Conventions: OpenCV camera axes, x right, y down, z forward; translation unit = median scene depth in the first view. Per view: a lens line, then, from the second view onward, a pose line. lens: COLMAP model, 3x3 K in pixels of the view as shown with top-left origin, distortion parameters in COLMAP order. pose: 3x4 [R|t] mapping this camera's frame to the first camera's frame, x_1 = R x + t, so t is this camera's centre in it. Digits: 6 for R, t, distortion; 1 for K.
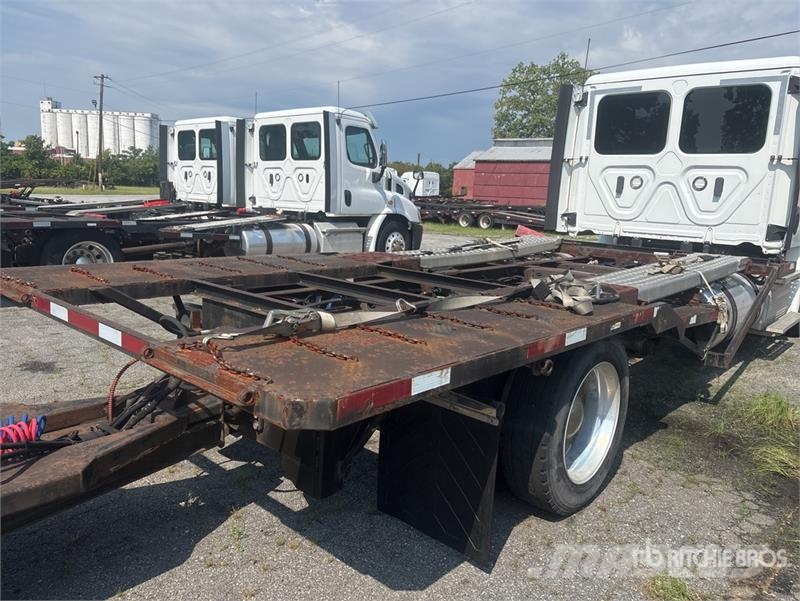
lens RADIAL K [[629.5, 0, 400.0], [0, 629.5, 300.5], [0, 0, 1]] dist [0.011322, -0.003467]
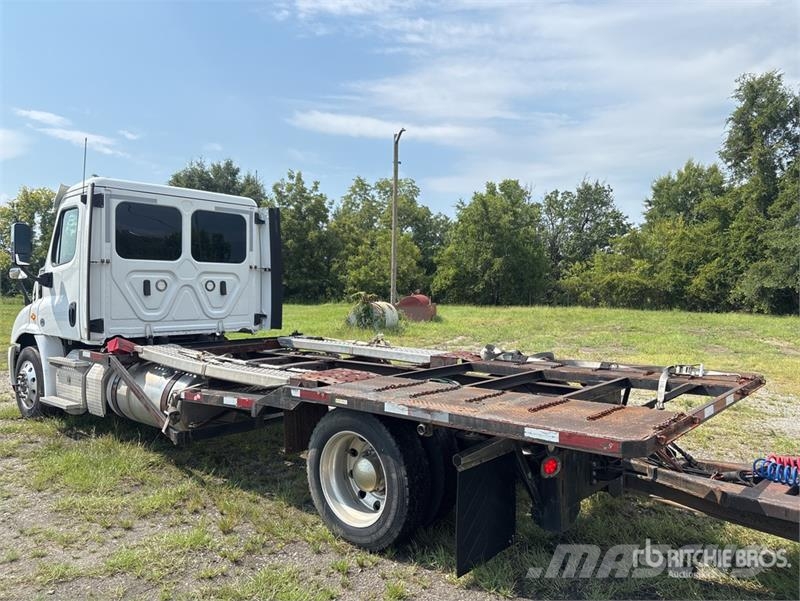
lens RADIAL K [[616.4, 0, 400.0], [0, 616.4, 300.5], [0, 0, 1]] dist [-0.004668, 0.000803]
pose [[-0.072571, -0.037817, 0.996646, -0.764261], [0.186397, 0.981160, 0.050802, -0.150402], [-0.979791, 0.189459, -0.064155, 0.726011]]
